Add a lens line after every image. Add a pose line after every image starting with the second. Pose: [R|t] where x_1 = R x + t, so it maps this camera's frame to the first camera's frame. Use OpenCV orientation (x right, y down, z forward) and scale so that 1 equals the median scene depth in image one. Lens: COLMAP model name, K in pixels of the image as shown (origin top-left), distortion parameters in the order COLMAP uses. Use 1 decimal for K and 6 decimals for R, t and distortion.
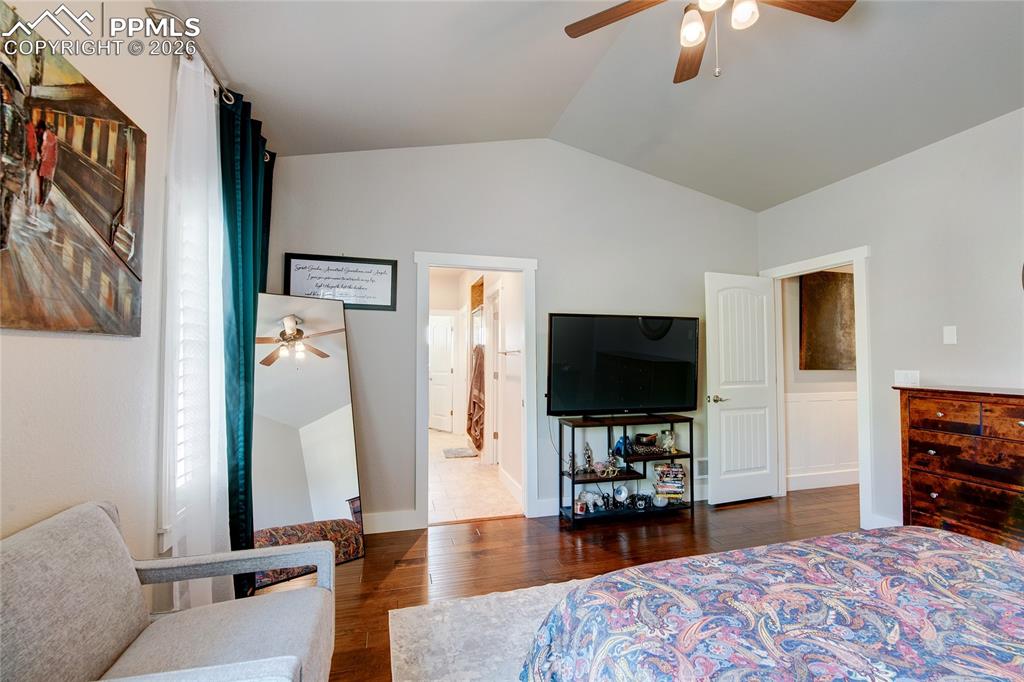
lens RADIAL K [[445.1, 0, 512.9], [0, 445.1, 337.5], [0, 0, 1]] dist [-0.000232, -0.003955]
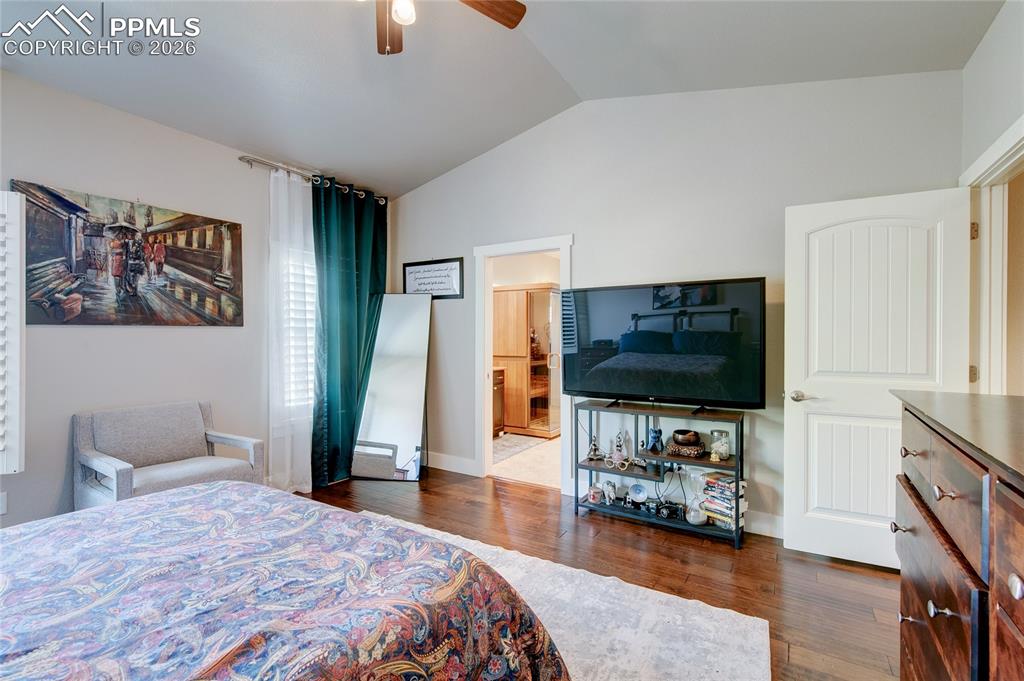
lens RADIAL K [[445.1, 0, 522.2], [0, 445.1, 339.8], [0, 0, 1]] dist [-0.000232, -0.003955]
pose [[0.678368, 0.000630, -0.734722, 1.651199], [0.036888, 0.998709, 0.034915, 0.039159], [0.733796, -0.050787, 0.677469, 0.614450]]
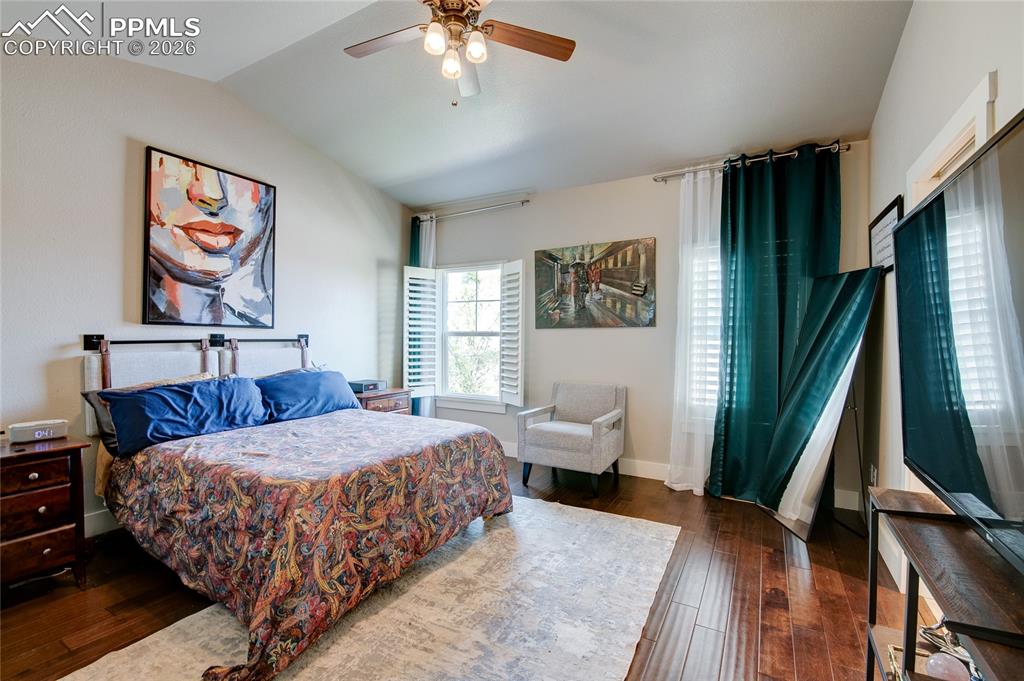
lens RADIAL K [[445.1, 0, 517.7], [0, 445.1, 343.0], [0, 0, 1]] dist [-0.000232, -0.003955]
pose [[-0.707029, 0.006685, -0.707153, 1.436827], [0.028803, 0.999398, -0.019350, 0.120095], [0.706598, -0.034050, -0.706796, 2.344590]]
